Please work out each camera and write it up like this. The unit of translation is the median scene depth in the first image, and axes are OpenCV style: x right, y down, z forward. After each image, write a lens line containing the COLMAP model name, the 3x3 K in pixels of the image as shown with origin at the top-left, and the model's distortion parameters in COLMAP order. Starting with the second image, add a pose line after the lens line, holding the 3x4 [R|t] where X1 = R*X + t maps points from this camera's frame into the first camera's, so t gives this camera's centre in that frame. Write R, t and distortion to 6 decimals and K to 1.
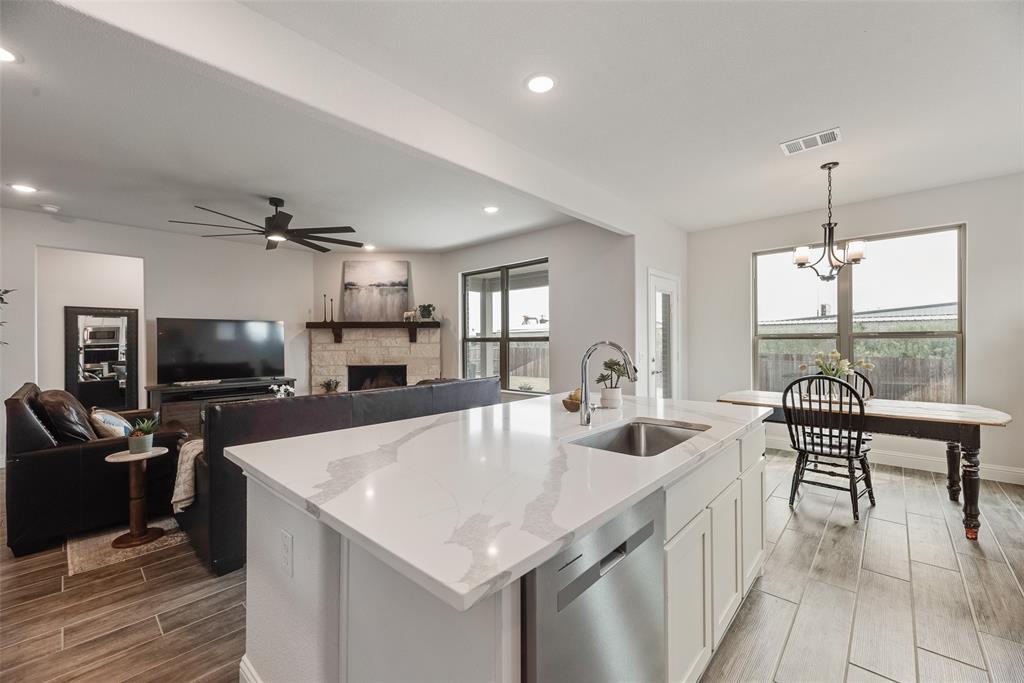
lens RADIAL K [[413.9, 0, 514.6], [0, 413.9, 341.2], [0, 0, 1]] dist [0.001375, 0.000022]
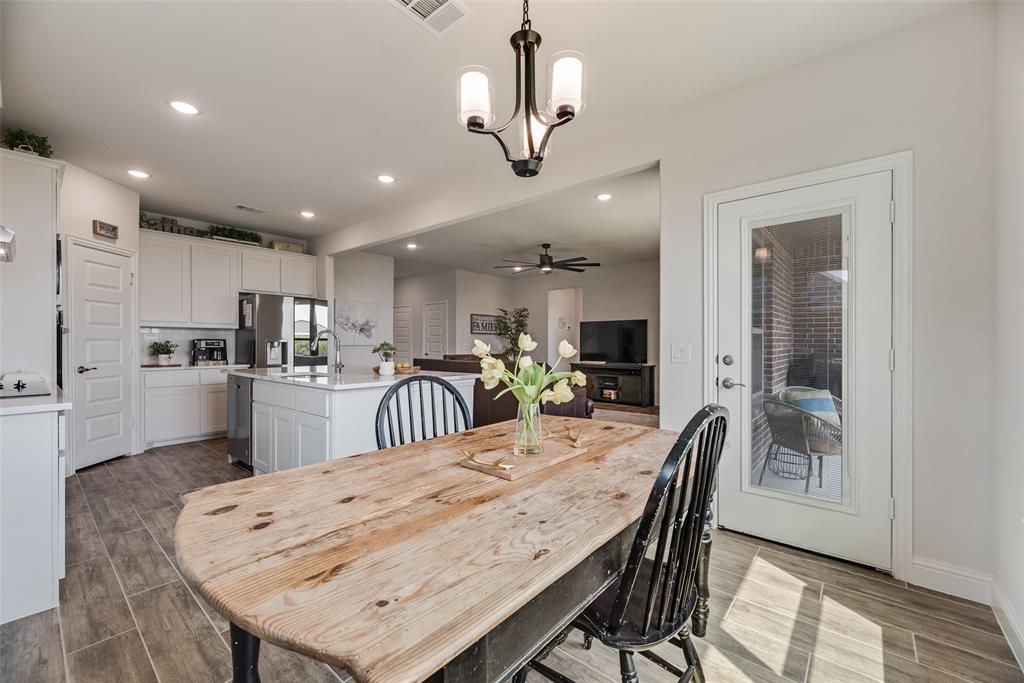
lens RADIAL K [[413.9, 0, 512.4], [0, 413.9, 344.4], [0, 0, 1]] dist [0.001375, 0.000022]
pose [[0.040394, 0.010528, -0.999128, 1.046310], [-0.001003, 0.999944, 0.010496, 0.022818], [0.999183, 0.000579, 0.040403, 0.851556]]
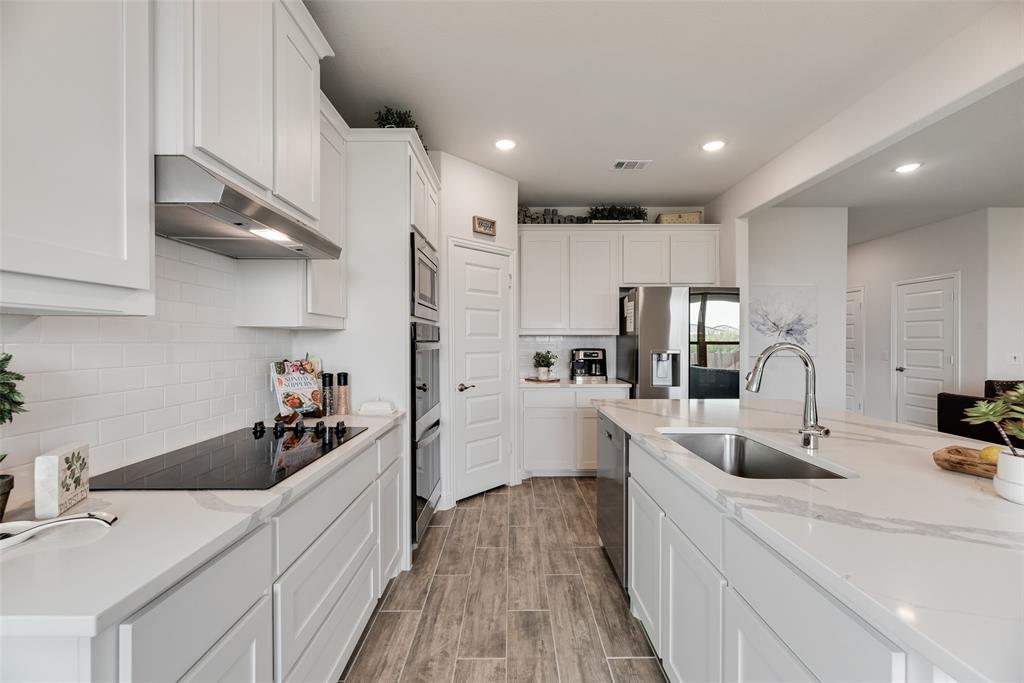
lens RADIAL K [[413.9, 0, 513.4], [0, 413.9, 344.3], [0, 0, 1]] dist [0.001375, 0.000022]
pose [[-0.731803, 0.013123, -0.681390, 0.551516], [0.007704, 0.999910, 0.010984, -0.004166], [0.681473, 0.002789, -0.731838, 0.586610]]
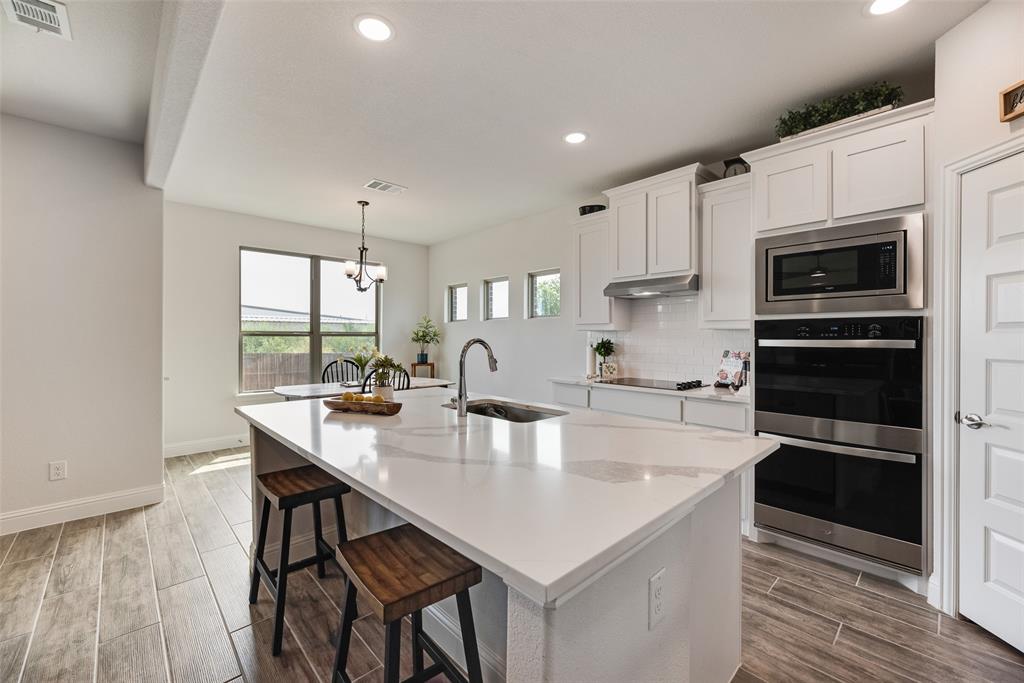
lens RADIAL K [[413.9, 0, 511.8], [0, 413.9, 339.0], [0, 0, 1]] dist [0.001375, 0.000022]
pose [[0.068309, 0.002492, 0.997661, -0.439613], [-0.004537, 0.999987, -0.002187, 0.002086], [-0.997654, -0.004377, 0.068320, 0.392649]]
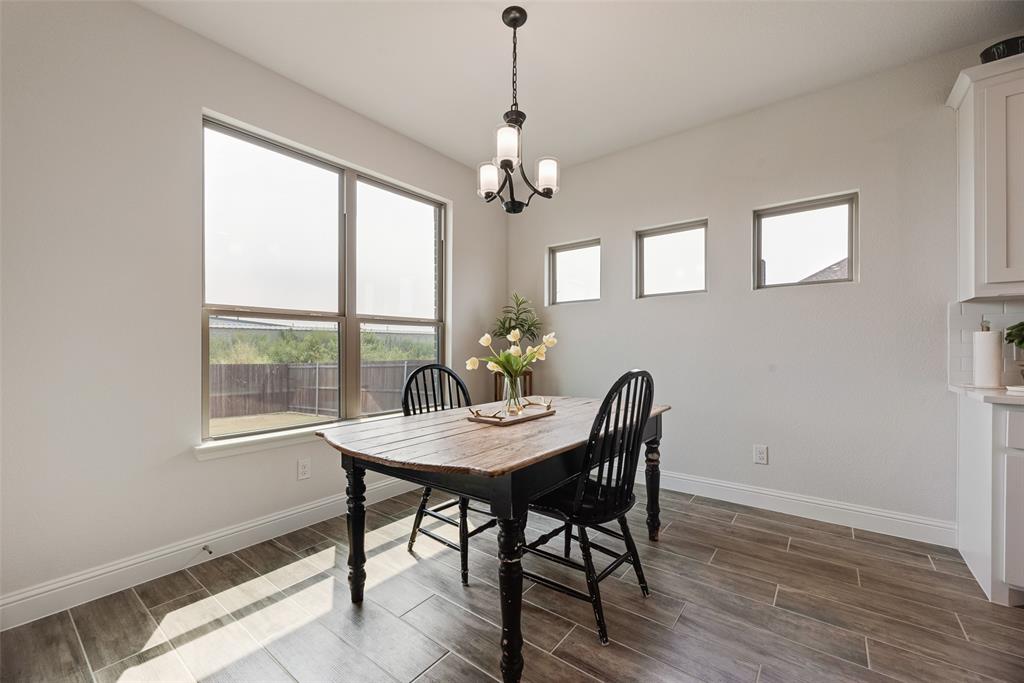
lens RADIAL K [[413.9, 0, 511.2], [0, 413.9, 347.9], [0, 0, 1]] dist [0.001375, 0.000022]
pose [[-0.086746, 0.006280, 0.996211, 0.154433], [0.000909, 0.999980, -0.006224, 0.043651], [-0.996230, 0.000365, -0.086750, 0.929033]]
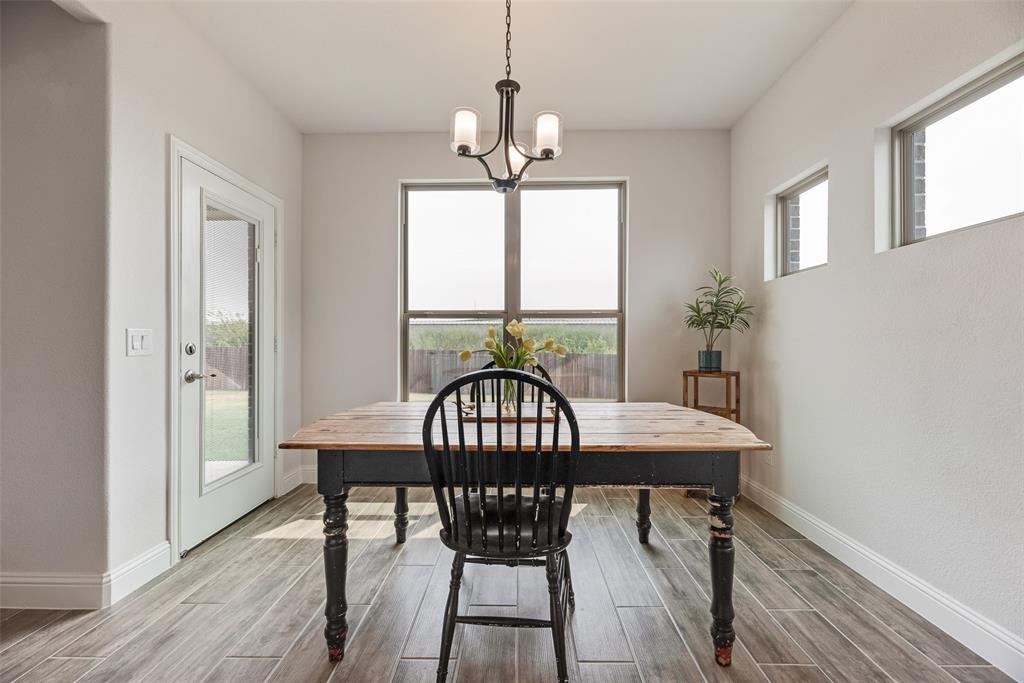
lens RADIAL K [[413.9, 0, 512.3], [0, 413.9, 341.8], [0, 0, 1]] dist [0.001375, 0.000022]
pose [[0.749854, 0.004619, 0.661587, 0.361287], [-0.005273, 0.999986, -0.001005, 0.042543], [-0.661582, -0.002735, 0.749868, 0.519890]]
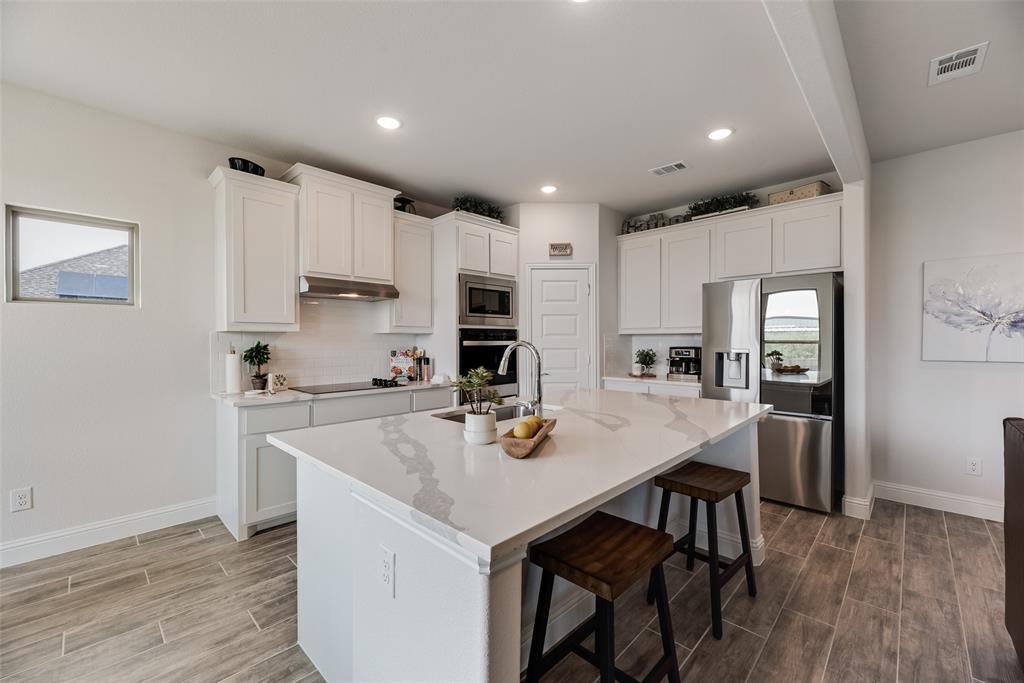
lens RADIAL K [[413.9, 0, 511.5], [0, 413.9, 343.1], [0, 0, 1]] dist [0.001375, 0.000022]
pose [[-0.999604, 0.009904, 0.026323, 0.101937], [0.010029, 0.999939, 0.004586, 0.000970], [-0.026276, 0.004849, -0.999643, 1.020349]]
